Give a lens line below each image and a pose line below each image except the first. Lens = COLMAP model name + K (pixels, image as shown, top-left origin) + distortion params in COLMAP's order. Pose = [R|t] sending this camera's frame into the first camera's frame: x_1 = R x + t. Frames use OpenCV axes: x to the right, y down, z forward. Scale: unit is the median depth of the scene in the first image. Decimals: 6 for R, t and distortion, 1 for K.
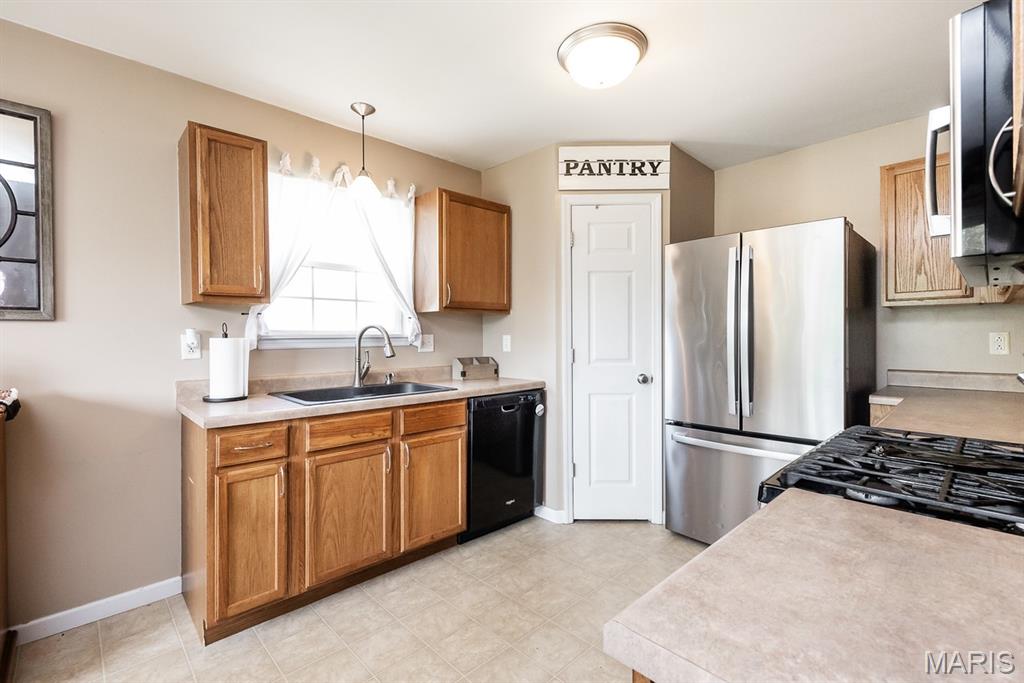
lens RADIAL K [[455.2, 0, 507.8], [0, 455.2, 338.6], [0, 0, 1]] dist [0.004750, 0.000135]
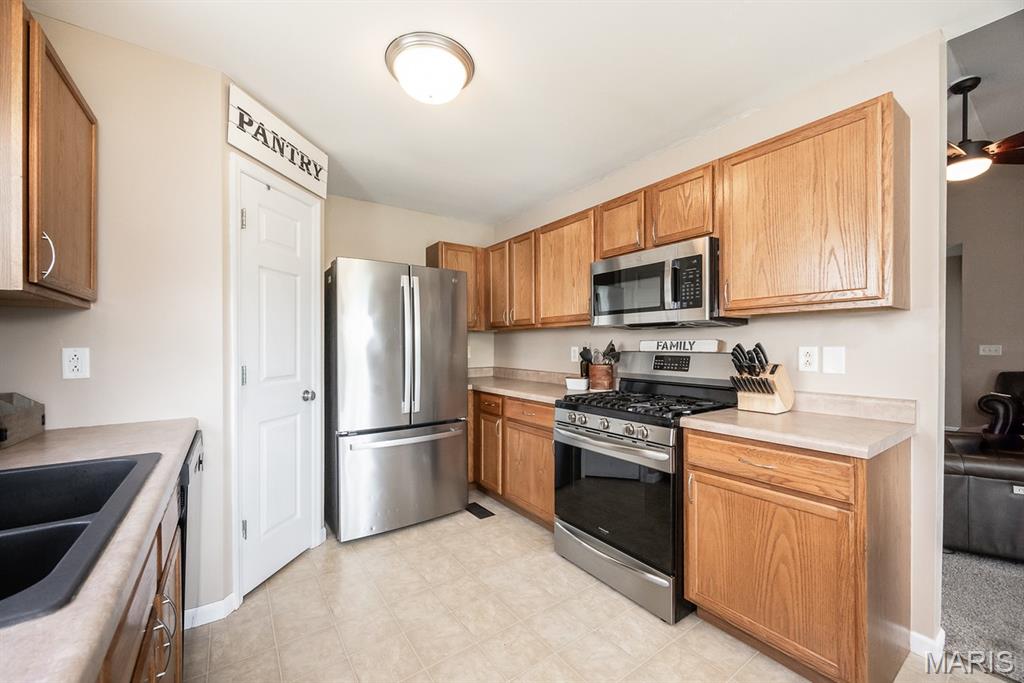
lens RADIAL K [[404.2, 0, 511.6], [0, 404.2, 345.4], [0, 0, 1]] dist [0.003627, 0.000341]
pose [[0.131307, 0.004872, 0.991330, -0.456760], [0.000097, 0.999988, -0.004928, -0.008210], [-0.991342, 0.000744, 0.131305, 0.484377]]
